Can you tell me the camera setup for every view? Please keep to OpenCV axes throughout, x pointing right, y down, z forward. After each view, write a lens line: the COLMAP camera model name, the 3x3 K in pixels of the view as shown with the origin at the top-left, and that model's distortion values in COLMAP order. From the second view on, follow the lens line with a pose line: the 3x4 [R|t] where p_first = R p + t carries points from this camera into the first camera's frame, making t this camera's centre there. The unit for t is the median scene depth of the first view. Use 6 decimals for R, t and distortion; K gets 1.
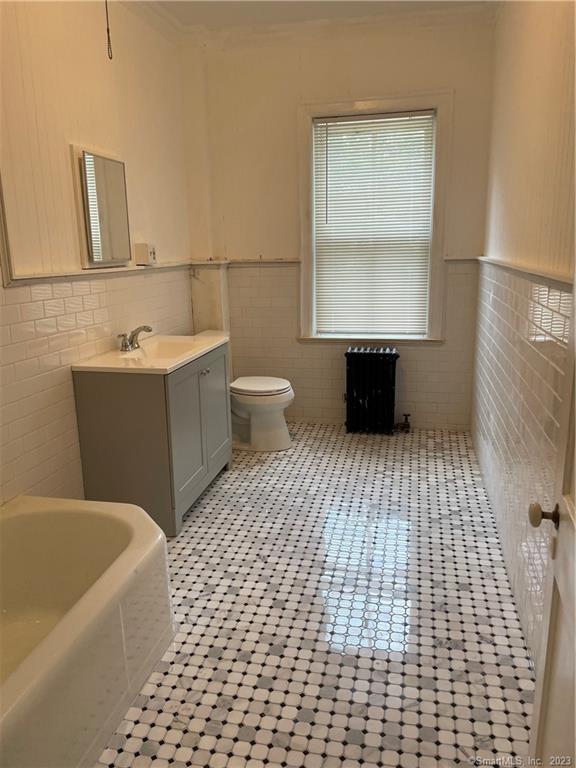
lens RADIAL K [[580.7, 0, 288.1], [0, 580.7, 384.1], [0, 0, 1]] dist [-0.004923, -0.008147]
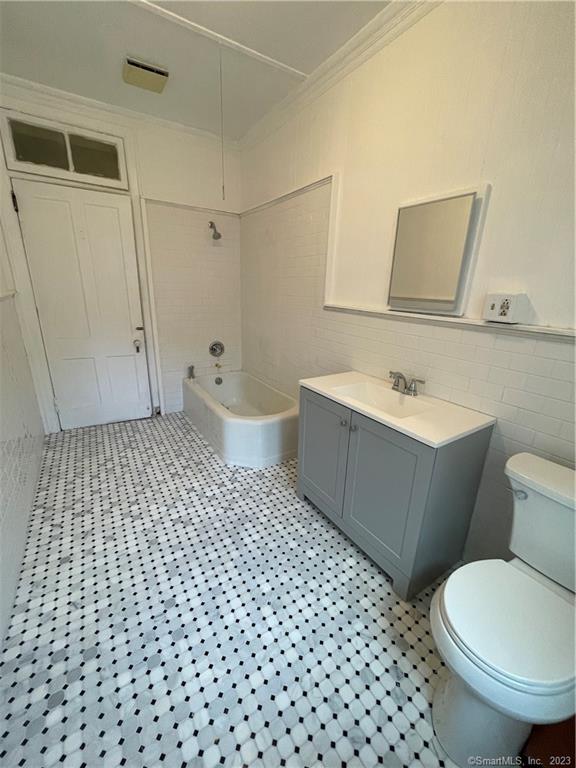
lens RADIAL K [[313.5, 0, 292.1], [0, 313.5, 382.9], [0, 0, 1]] dist [-0.002454, -0.000328]
pose [[-0.710913, 0.211400, -0.670755, 0.296041], [-0.177256, 0.869102, 0.461781, -0.358445], [0.680575, 0.447182, -0.580384, 1.411639]]
